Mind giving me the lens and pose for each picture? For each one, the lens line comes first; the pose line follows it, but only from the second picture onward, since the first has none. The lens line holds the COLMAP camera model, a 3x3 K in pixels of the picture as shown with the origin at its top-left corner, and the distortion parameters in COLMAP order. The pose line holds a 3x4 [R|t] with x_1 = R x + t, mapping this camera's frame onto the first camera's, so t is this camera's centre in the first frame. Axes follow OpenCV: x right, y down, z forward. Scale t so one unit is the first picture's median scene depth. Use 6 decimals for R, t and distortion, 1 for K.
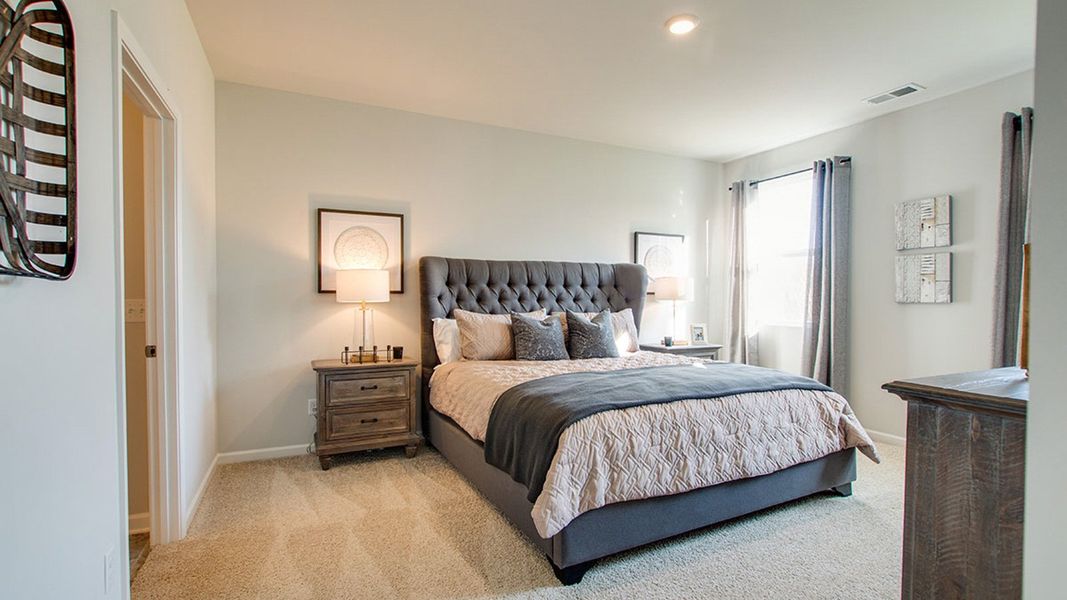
lens RADIAL K [[491.9, 0, 533.5], [0, 491.9, 300.0], [0, 0, 1]] dist [-0.003237, -0.000461]
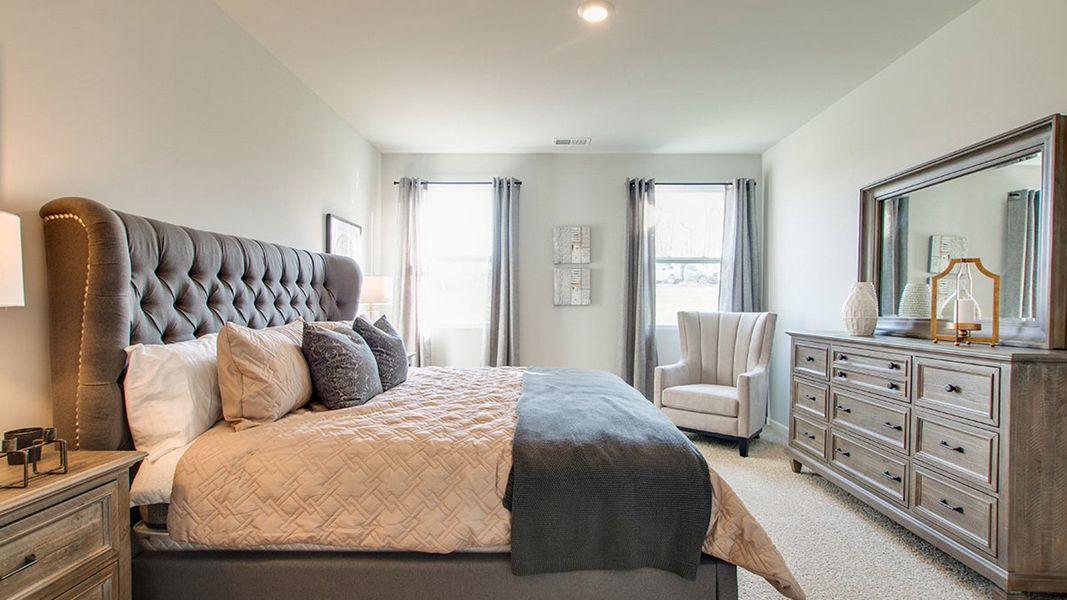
lens RADIAL K [[491.9, 0, 533.5], [0, 491.9, 300.0], [0, 0, 1]] dist [-0.003237, -0.000461]
pose [[0.461364, 0.004600, 0.887199, -0.383171], [-0.001231, 0.999989, -0.004545, -0.001505], [-0.887210, 0.001005, 0.461365, 0.431920]]
